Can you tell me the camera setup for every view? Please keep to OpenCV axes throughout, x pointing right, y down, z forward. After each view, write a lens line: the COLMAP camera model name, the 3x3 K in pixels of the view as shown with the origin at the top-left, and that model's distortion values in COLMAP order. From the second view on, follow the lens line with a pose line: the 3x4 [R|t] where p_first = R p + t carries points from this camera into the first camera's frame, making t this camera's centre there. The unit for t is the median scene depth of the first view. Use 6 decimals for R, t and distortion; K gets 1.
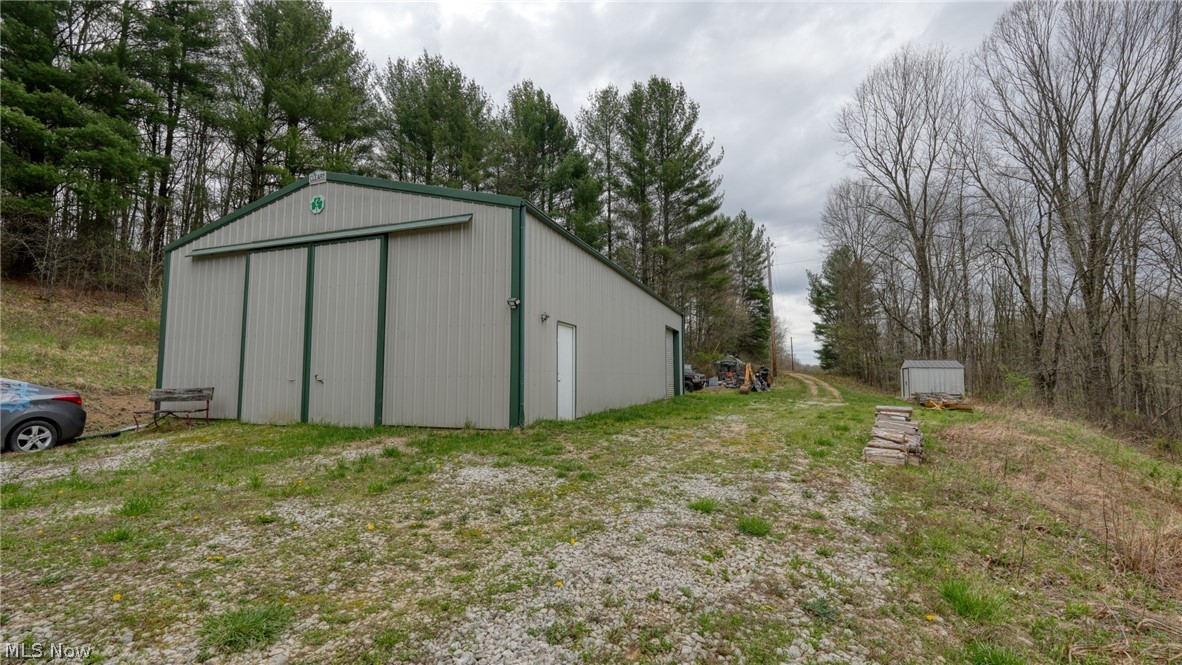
lens RADIAL K [[543.1, 0, 597.5], [0, 543.1, 334.1], [0, 0, 1]] dist [0.000491, 0.007684]
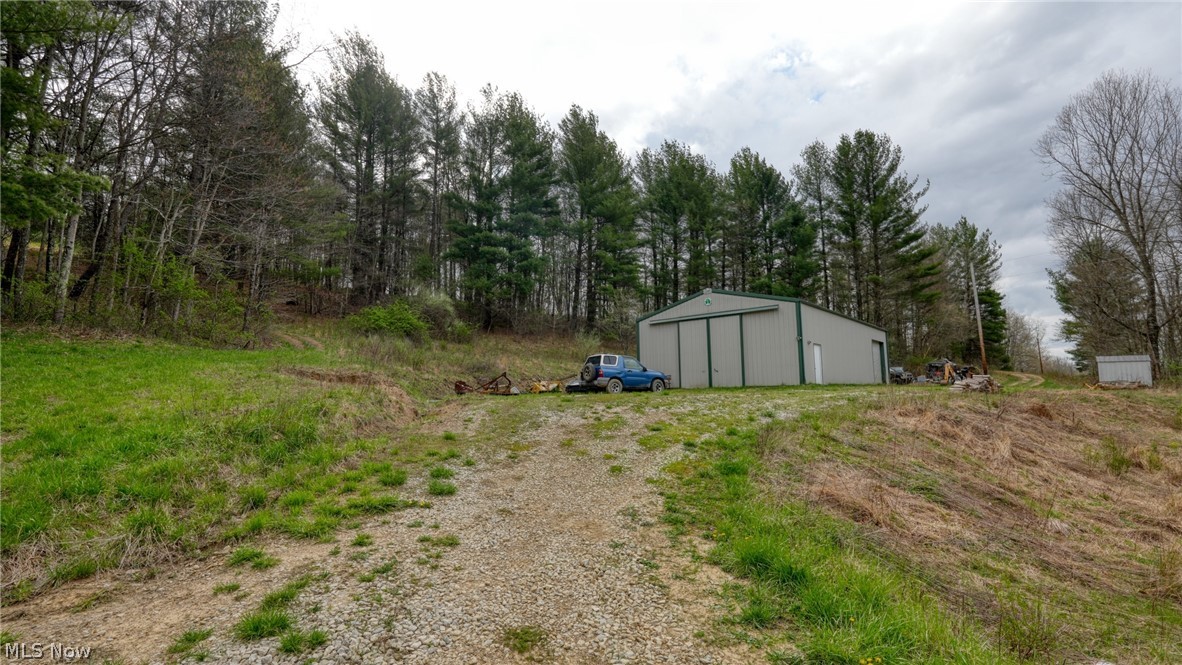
lens RADIAL K [[478.3, 0, 588.8], [0, 478.3, 343.7], [0, 0, 1]] dist [-0.033448, -0.000059]
pose [[0.903709, -0.046155, -0.425651, -0.013390], [0.041417, 0.998934, -0.020385, -0.003640], [0.426138, 0.000793, 0.904658, -0.216006]]
